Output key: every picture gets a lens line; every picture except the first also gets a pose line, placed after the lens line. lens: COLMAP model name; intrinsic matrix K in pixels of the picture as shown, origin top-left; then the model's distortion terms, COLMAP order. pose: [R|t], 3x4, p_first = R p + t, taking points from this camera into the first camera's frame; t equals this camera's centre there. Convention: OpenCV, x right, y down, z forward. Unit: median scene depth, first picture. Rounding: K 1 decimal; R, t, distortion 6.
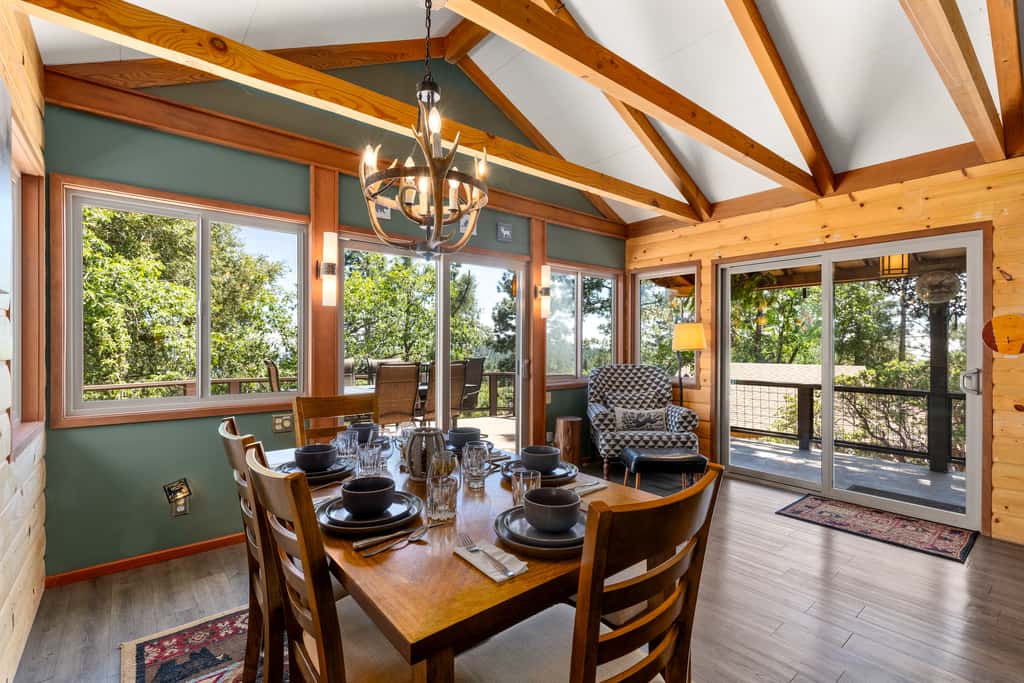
lens RADIAL K [[466.3, 0, 511.5], [0, 466.3, 345.6], [0, 0, 1]] dist [0.012873, -0.001496]
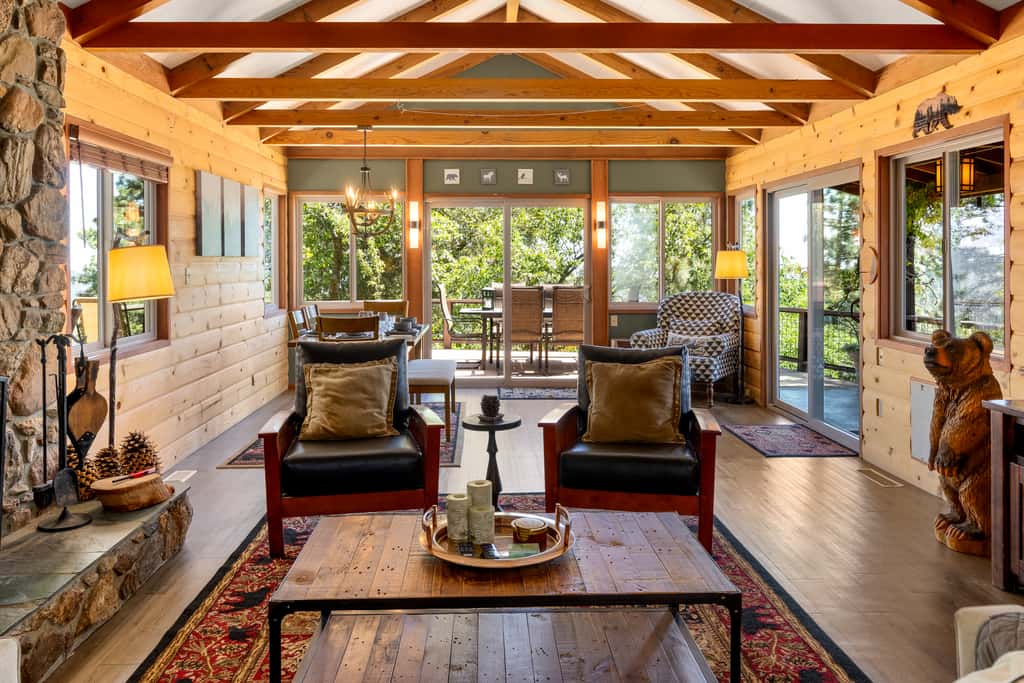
lens RADIAL K [[761.1, 0, 488.8], [0, 761.1, 262.7], [0, 0, 1]] dist [0.002550, 0.002158]
pose [[0.775852, -0.002499, -0.630910, 1.011690], [0.002186, 0.999997, -0.001272, -0.022702], [0.630911, -0.000392, 0.775855, -0.586910]]
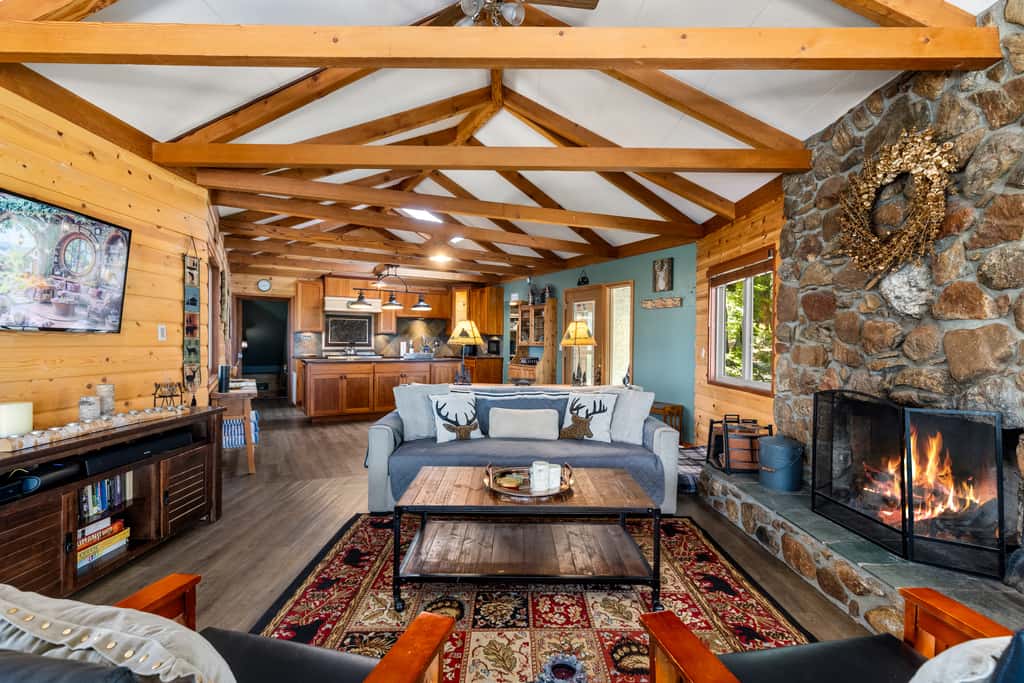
lens RADIAL K [[466.3, 0, 515.6], [0, 466.3, 342.7], [0, 0, 1]] dist [0.012873, -0.001496]
pose [[-0.774363, -0.011244, 0.632642, 0.337586], [-0.008981, 0.999937, 0.006779, -0.000847], [-0.632678, -0.000432, -0.774415, 0.275629]]
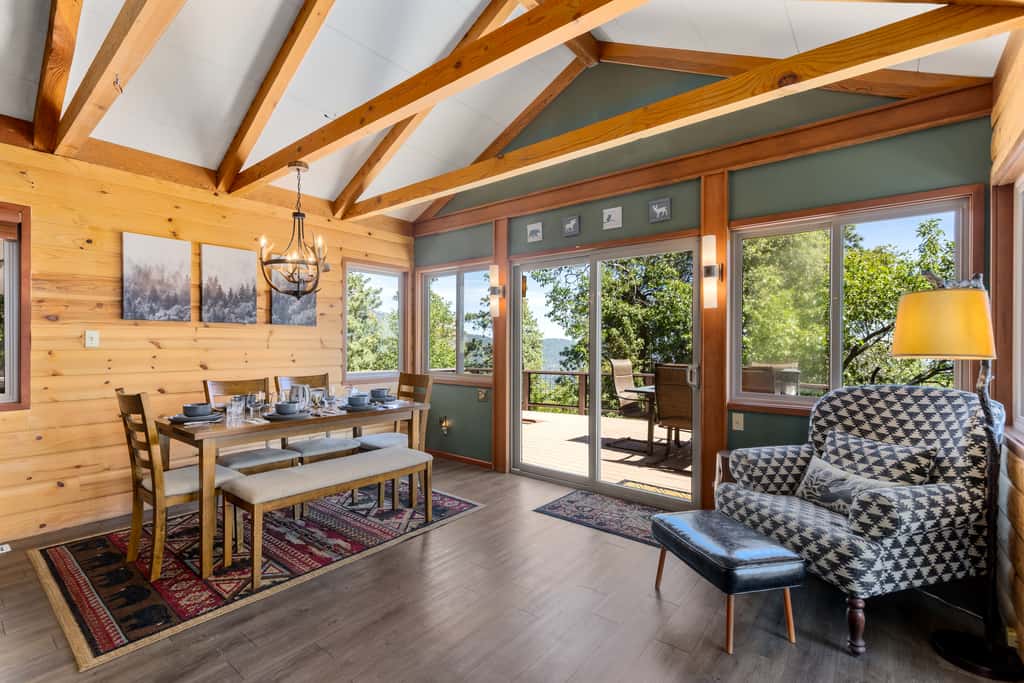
lens RADIAL K [[466.3, 0, 512.8], [0, 466.3, 345.5], [0, 0, 1]] dist [0.012873, -0.001496]
pose [[0.202924, 0.001986, -0.979192, 0.720548], [-0.006858, 0.999976, 0.000607, 0.000597], [0.979170, 0.006592, 0.202933, 0.548547]]
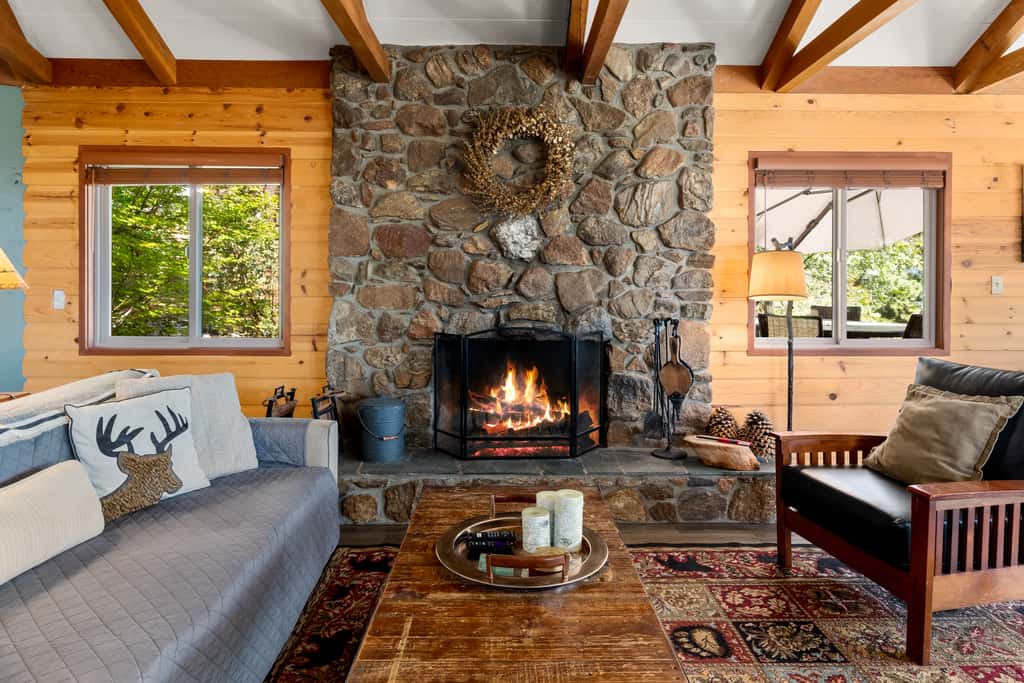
lens RADIAL K [[537.1, 0, 480.5], [0, 537.1, 301.6], [0, 0, 1]] dist [0.014021, 0.000778]
pose [[-0.630300, -0.003879, -0.776342, 0.942801], [-0.009133, 0.999955, 0.002419, 0.023927], [0.776298, 0.008615, -0.630307, -0.026939]]
